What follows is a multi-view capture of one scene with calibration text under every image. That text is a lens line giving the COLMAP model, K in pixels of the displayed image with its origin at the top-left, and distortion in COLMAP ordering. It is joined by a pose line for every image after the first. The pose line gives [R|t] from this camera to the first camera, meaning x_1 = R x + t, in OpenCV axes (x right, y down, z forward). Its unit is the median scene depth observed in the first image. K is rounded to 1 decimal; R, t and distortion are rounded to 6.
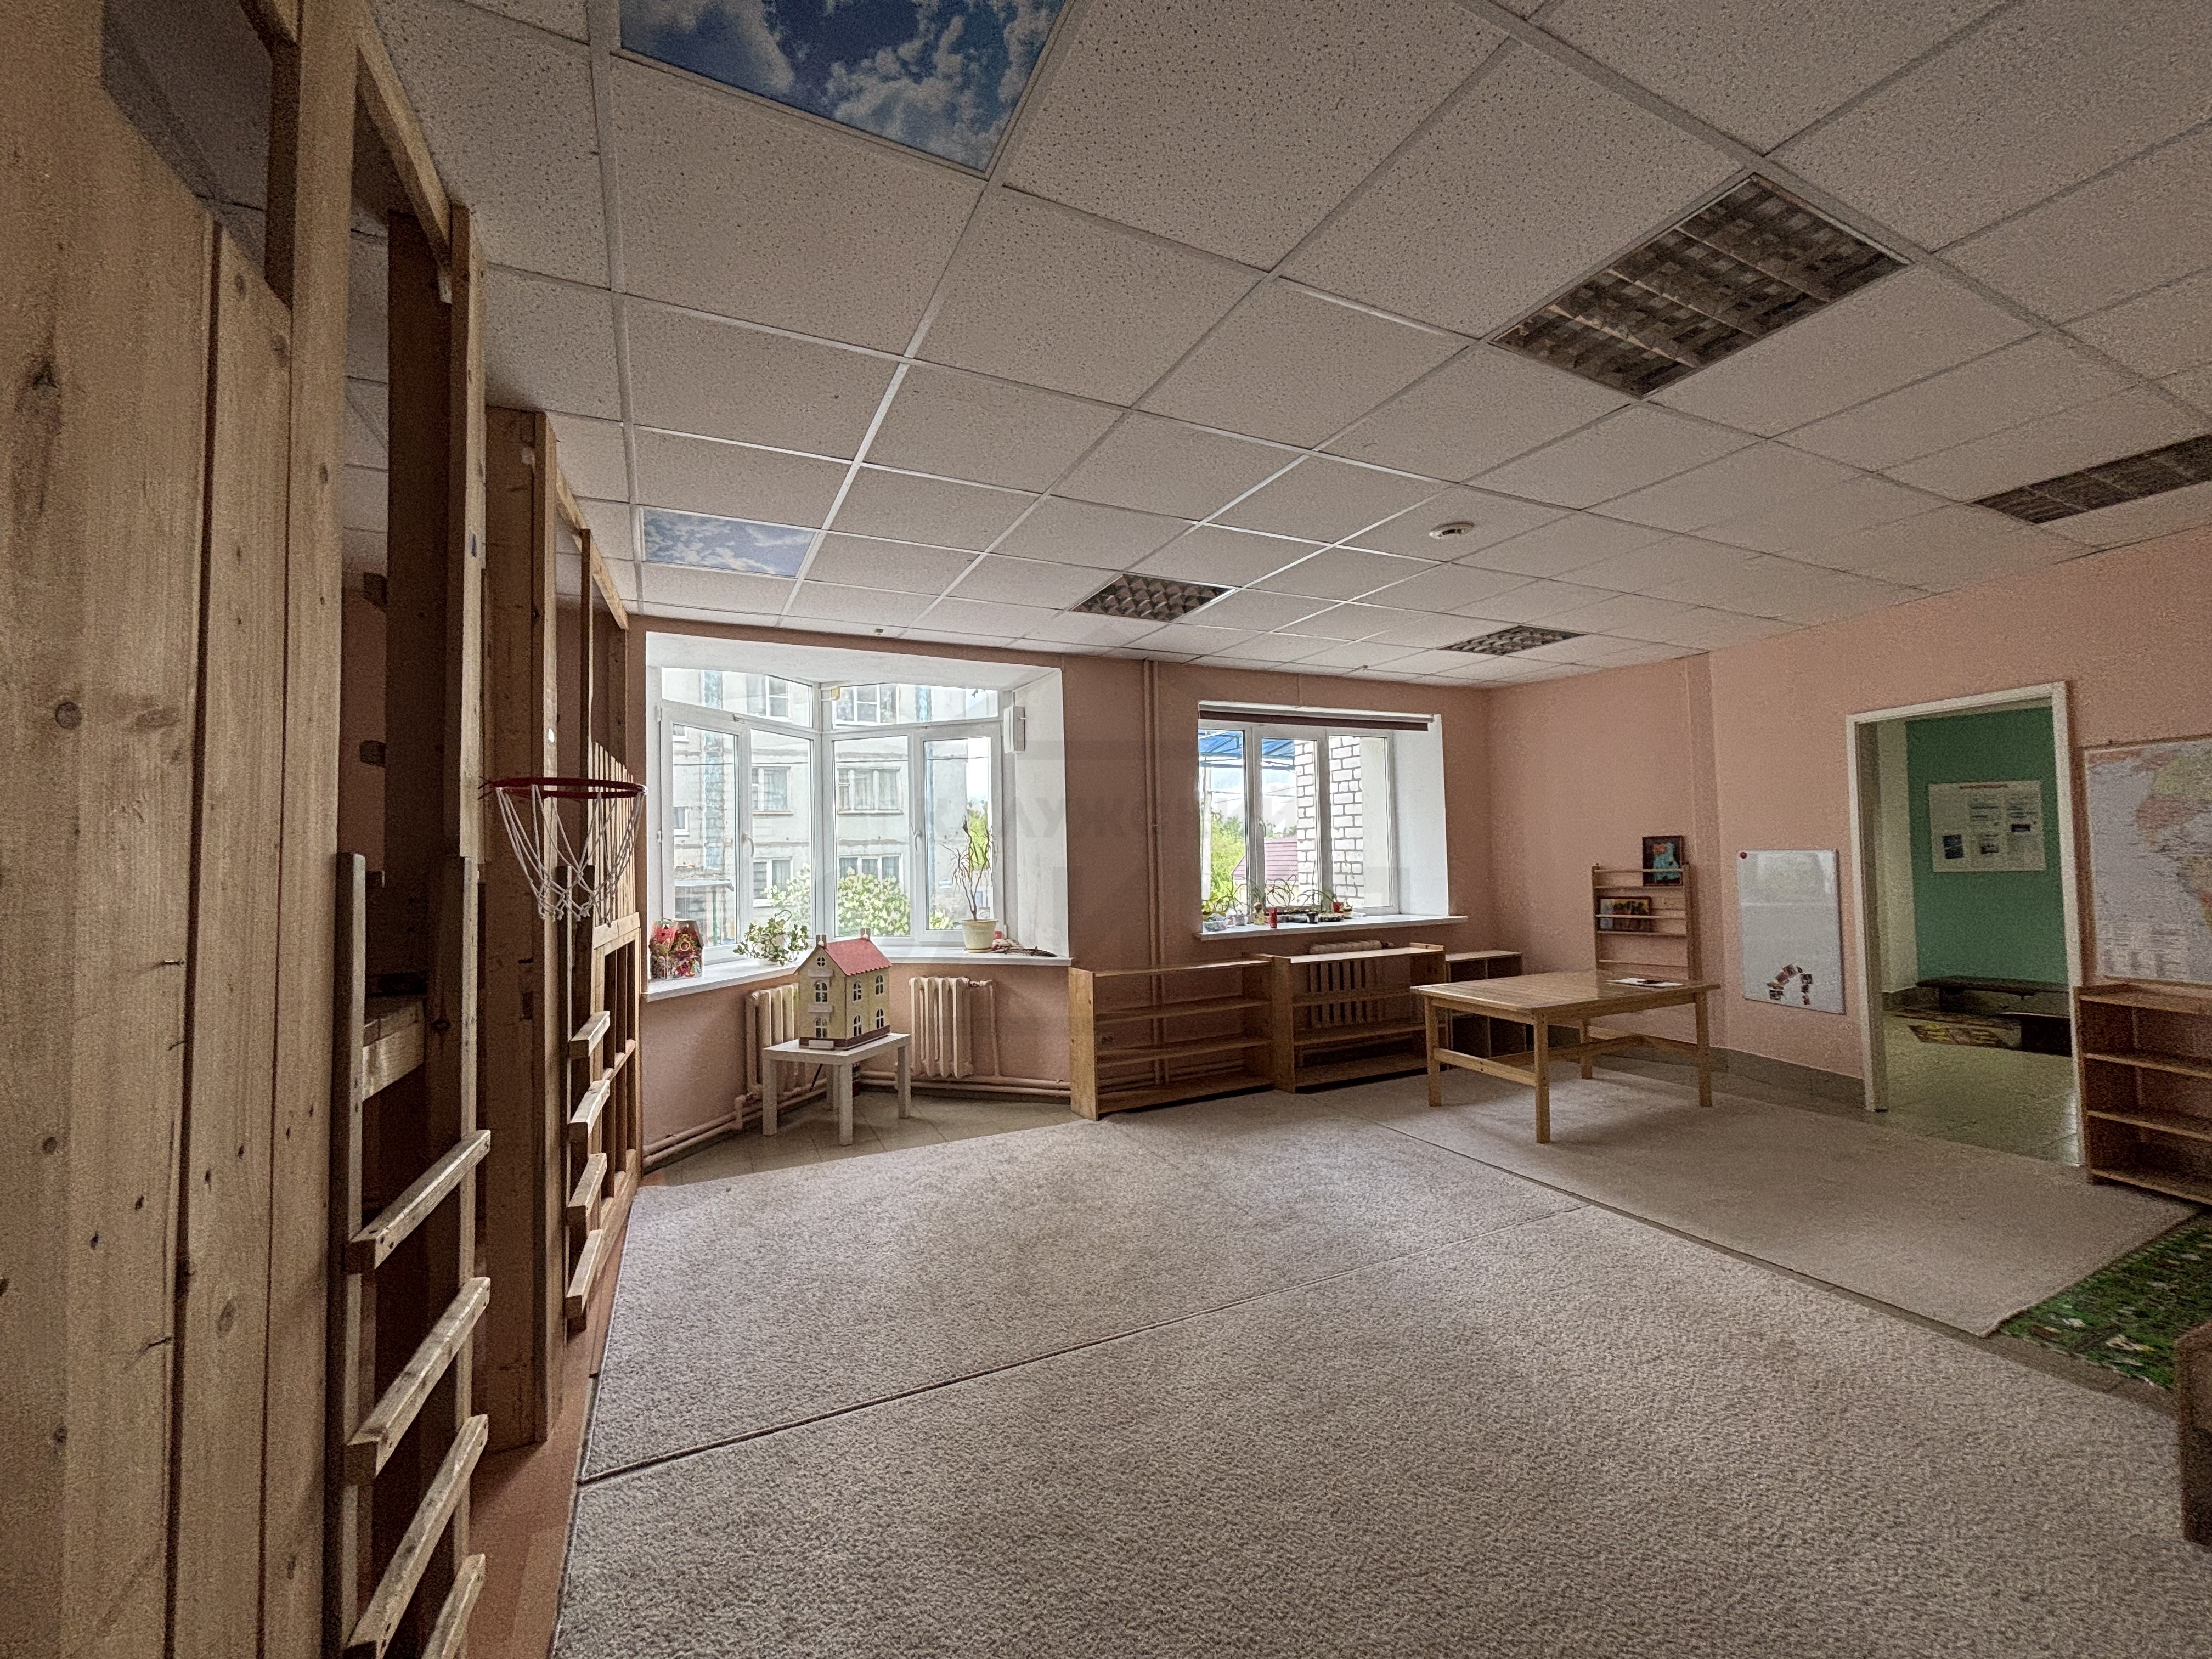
lens RADIAL K [[888.7, 0, 1107.0], [0, 888.7, 827.1], [0, 0, 1]] dist [0.000900, -0.001640]
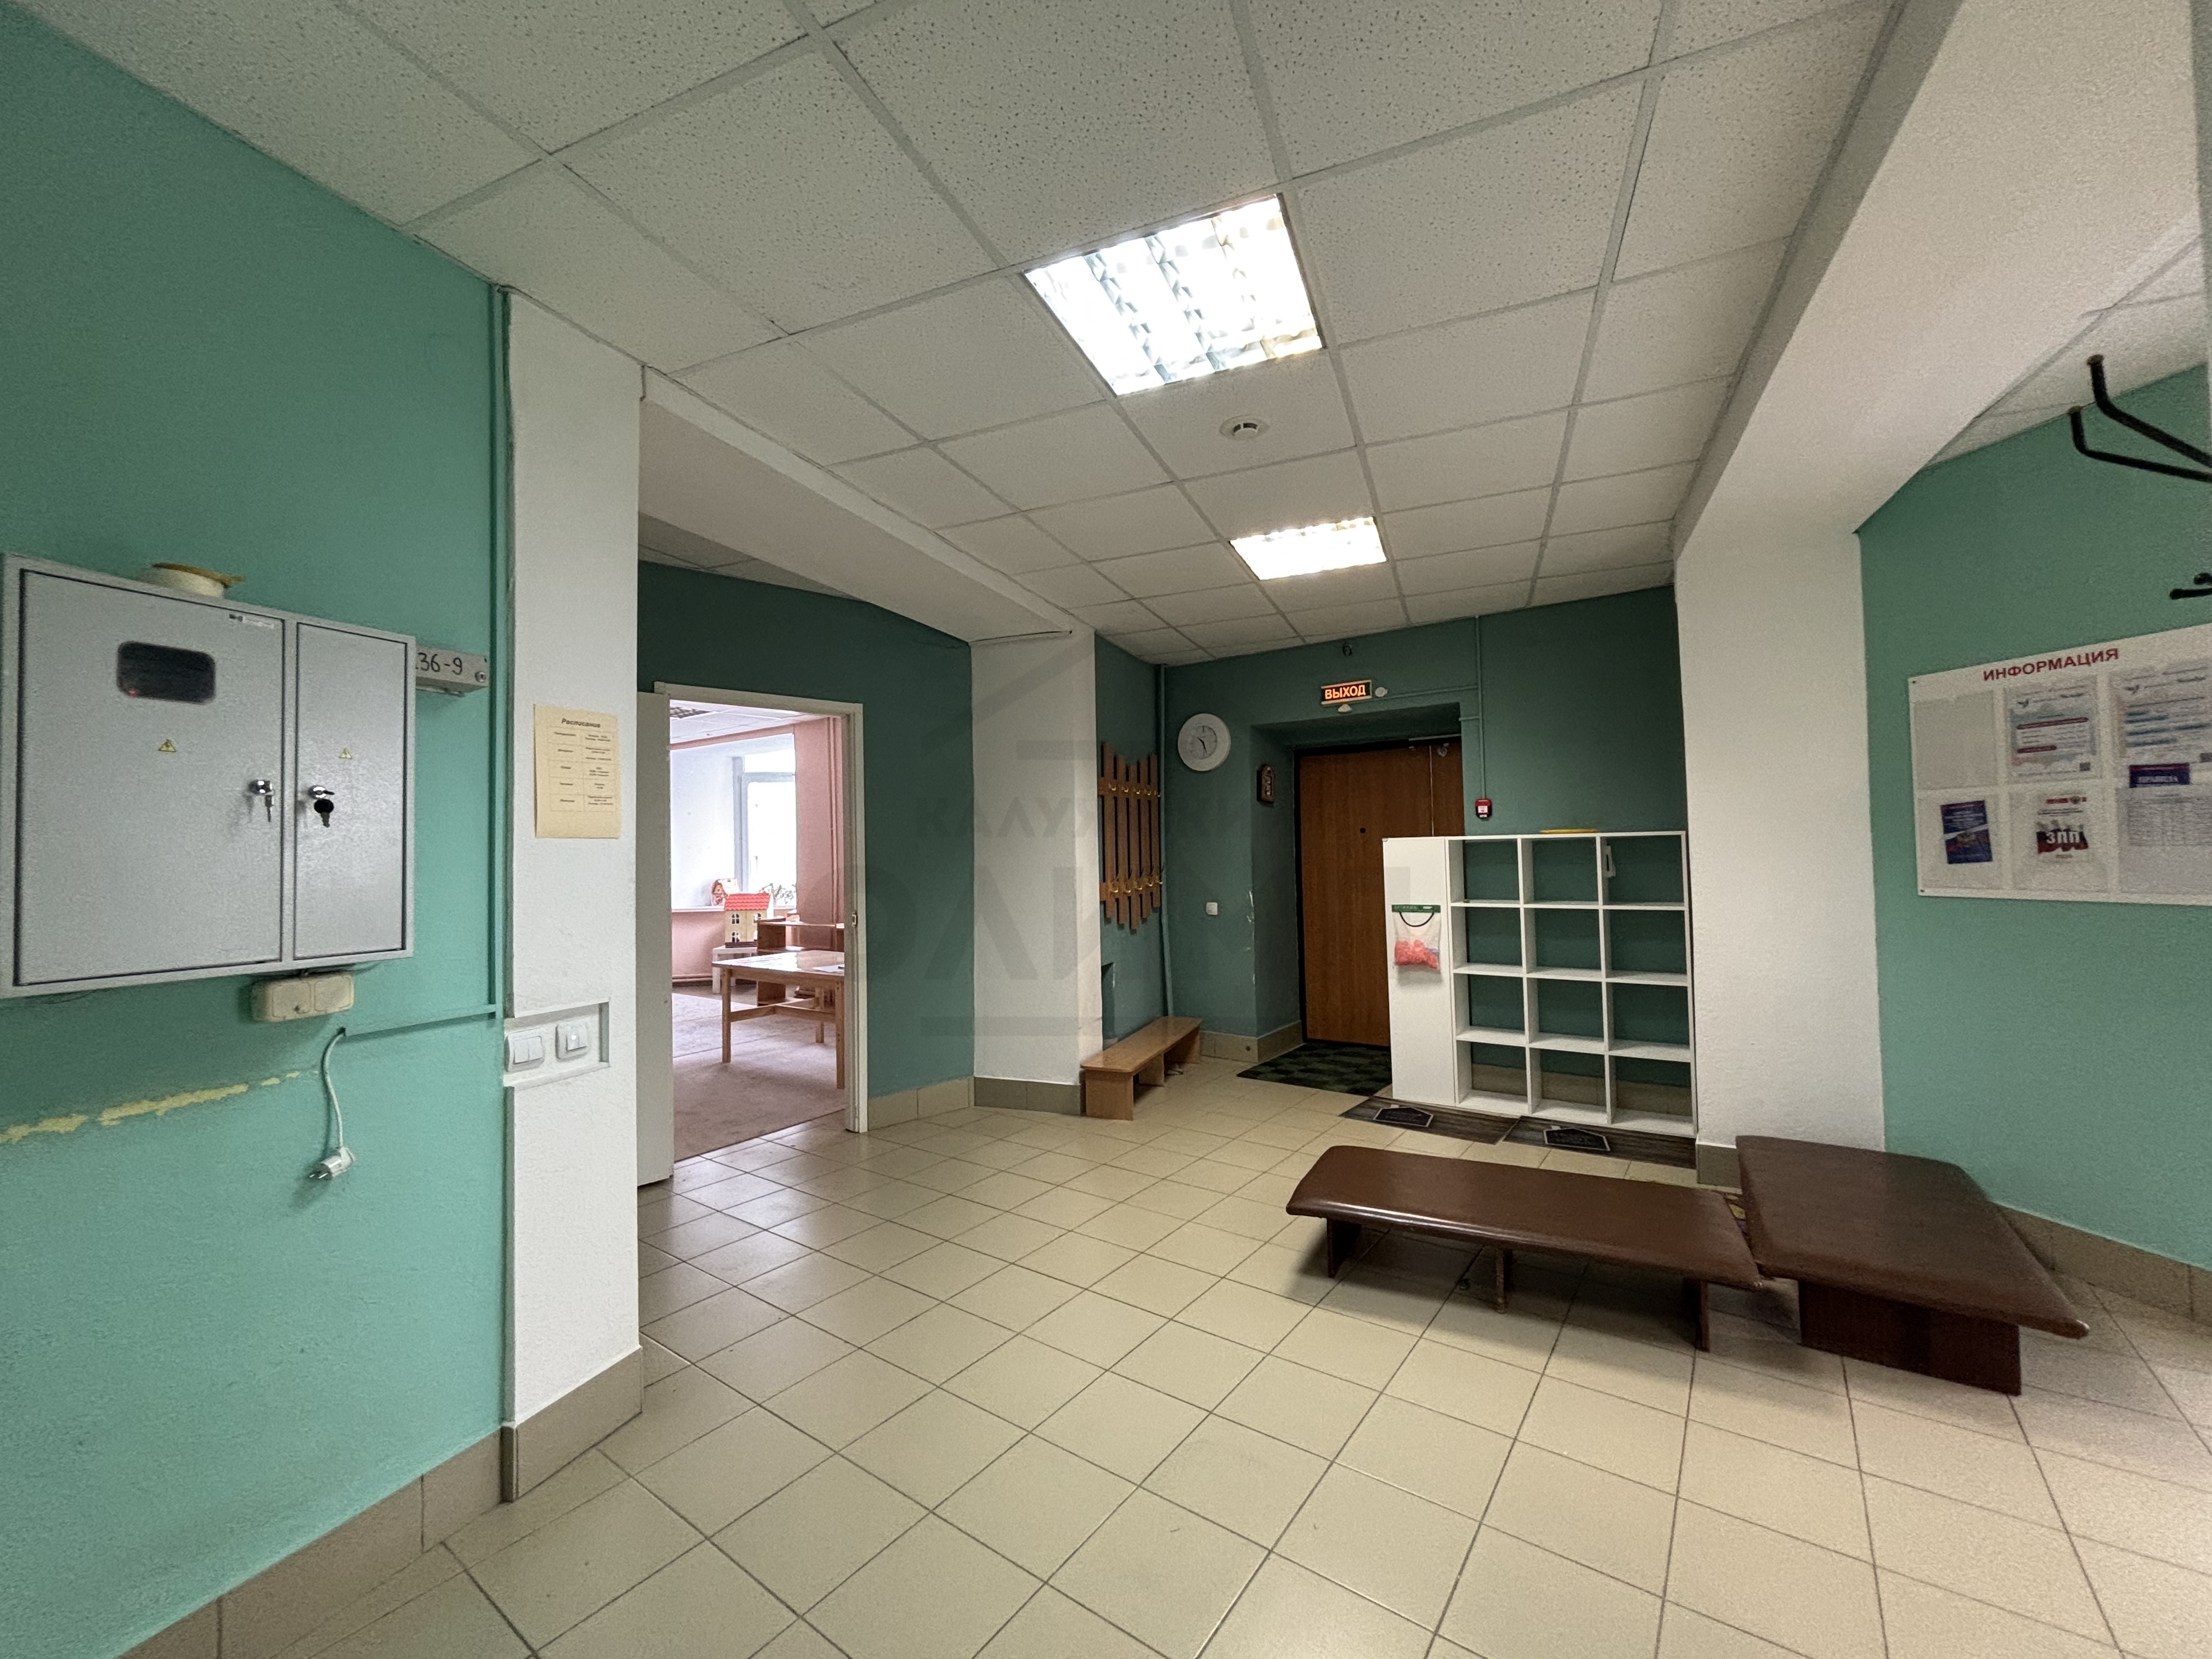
lens RADIAL K [[888.7, 0, 1106.3], [0, 888.7, 827.1], [0, 0, 1]] dist [0.000900, -0.001640]
pose [[0.477023, -0.011479, -0.878816, 1.473986], [0.040379, 0.999145, 0.008867, 0.001768], [0.877963, -0.039716, 0.477079, 0.655566]]
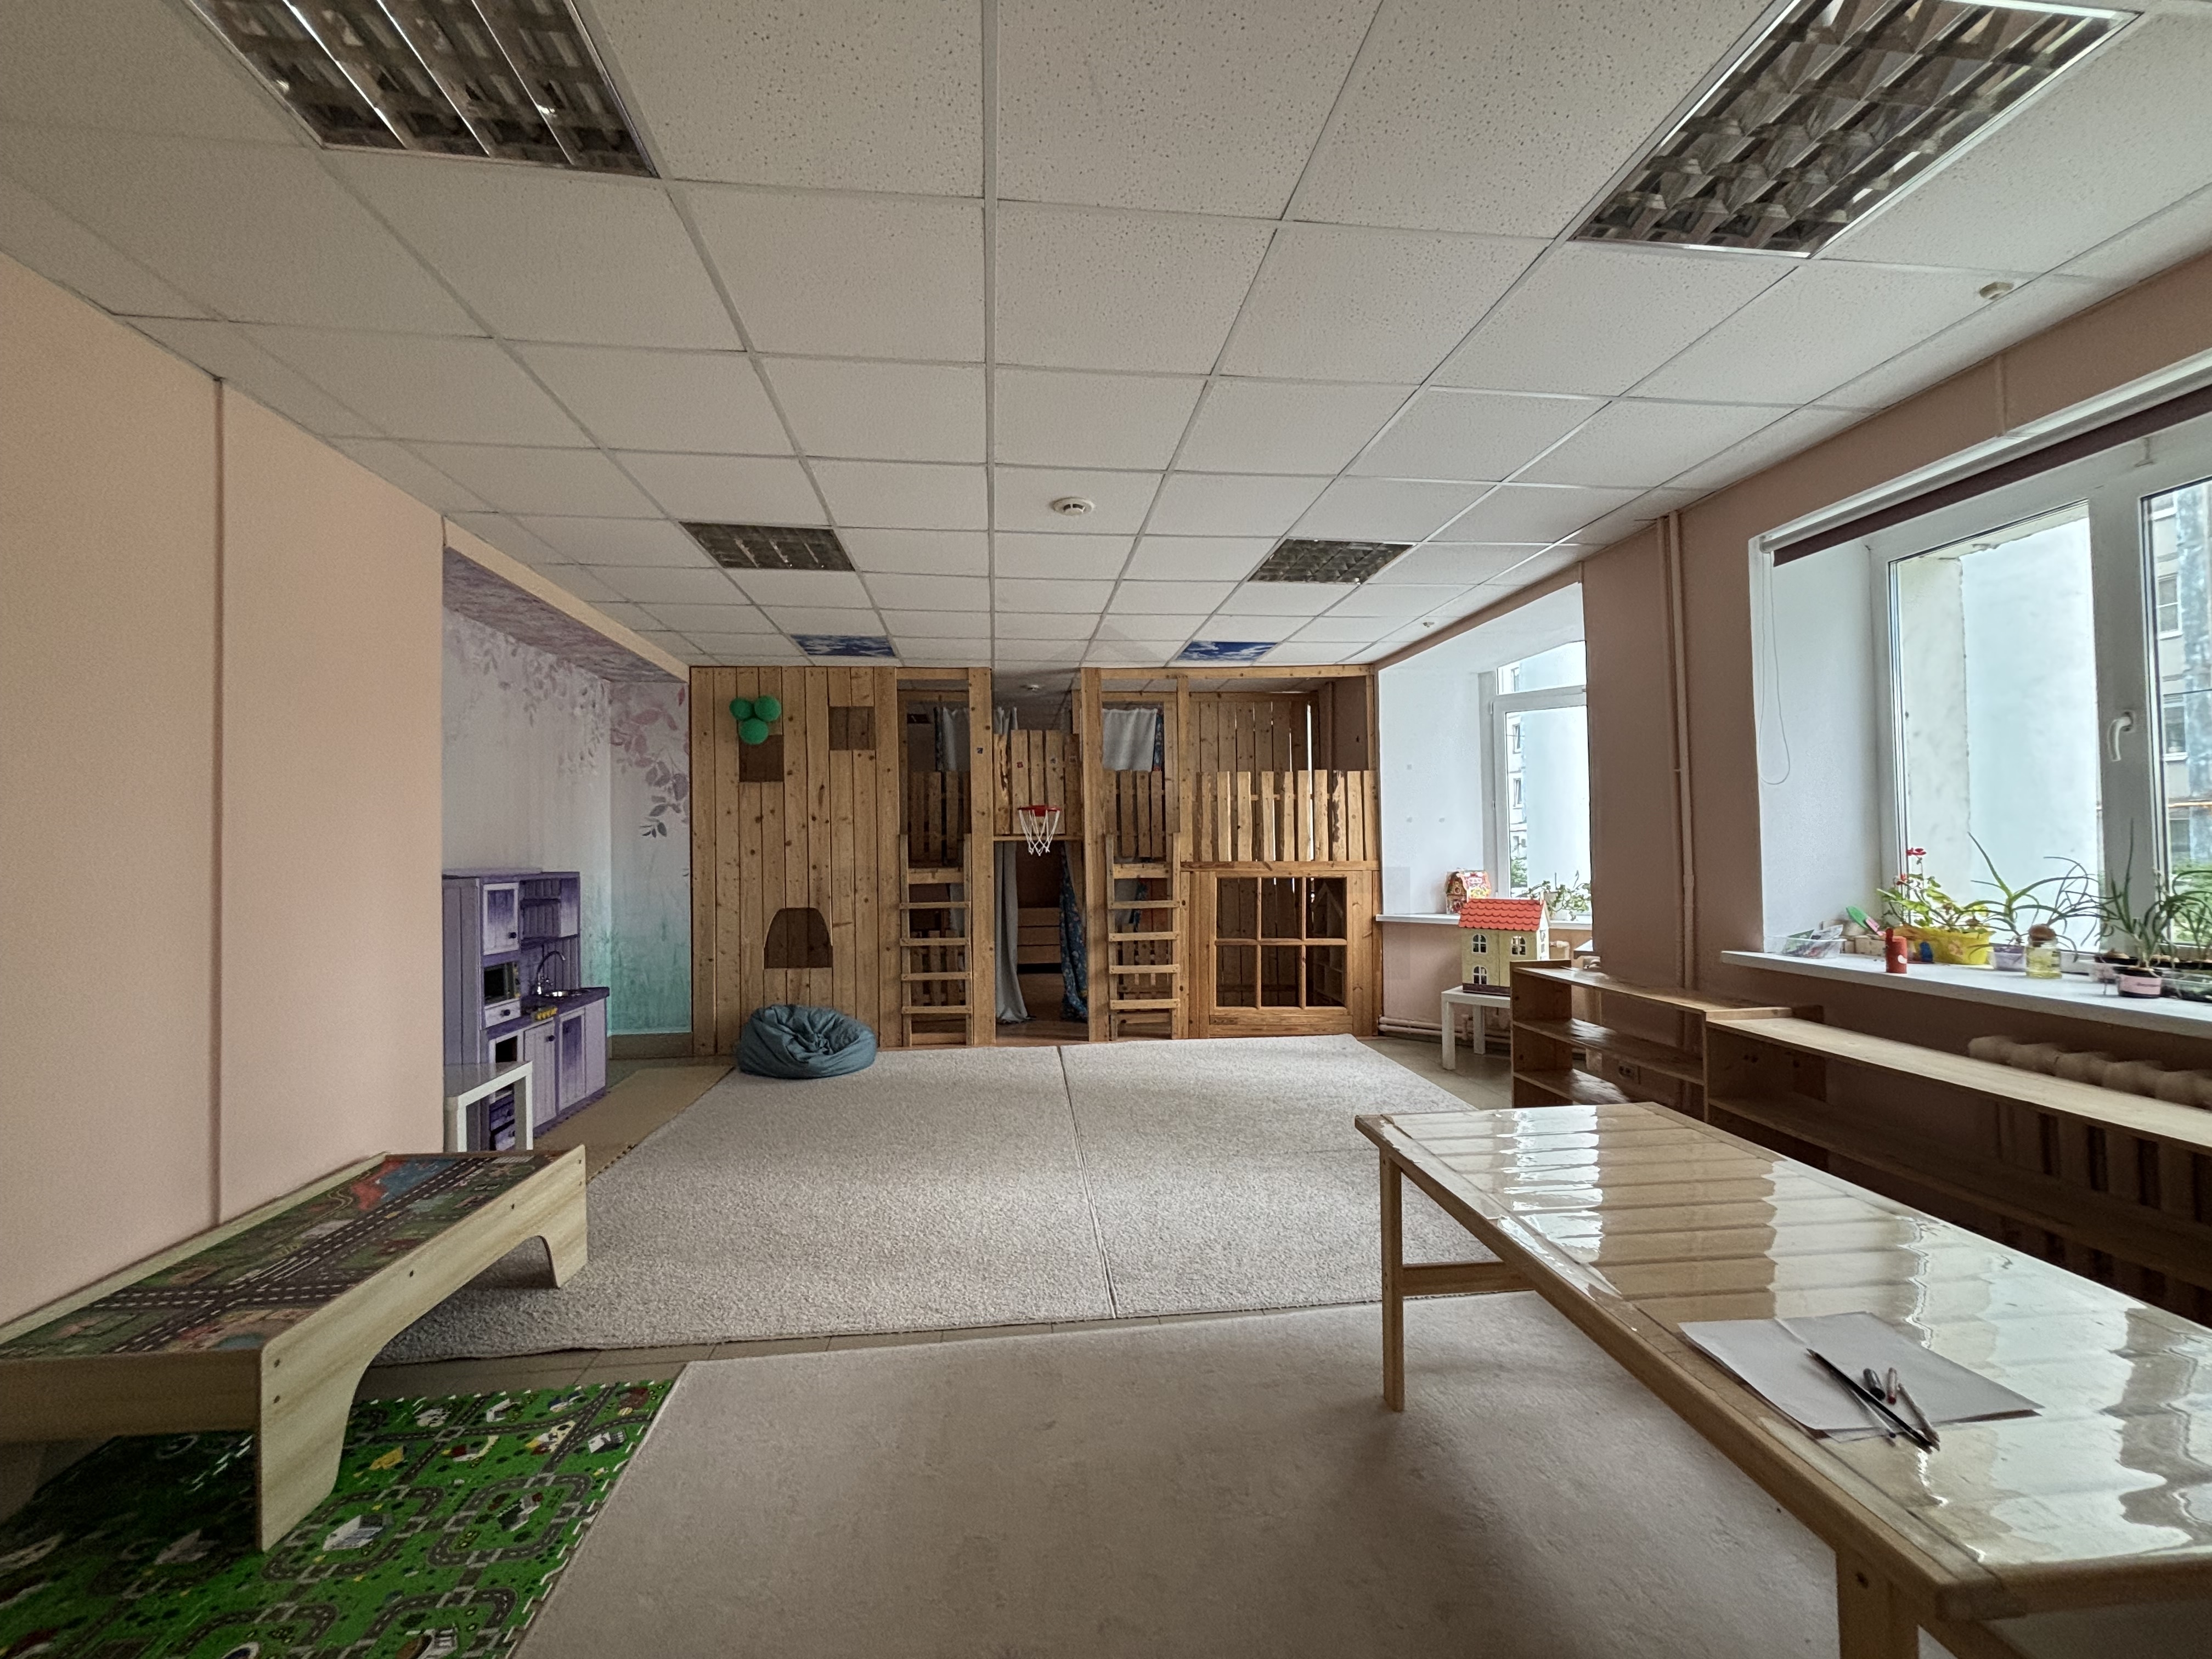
lens RADIAL K [[888.7, 0, 1100.6], [0, 888.7, 829.9], [0, 0, 1]] dist [0.000900, -0.001640]
pose [[-0.335649, 0.011760, -0.941914, 0.755082], [0.056169, 0.998393, -0.007550, 0.021298], [0.940311, -0.055441, -0.335770, 0.771774]]
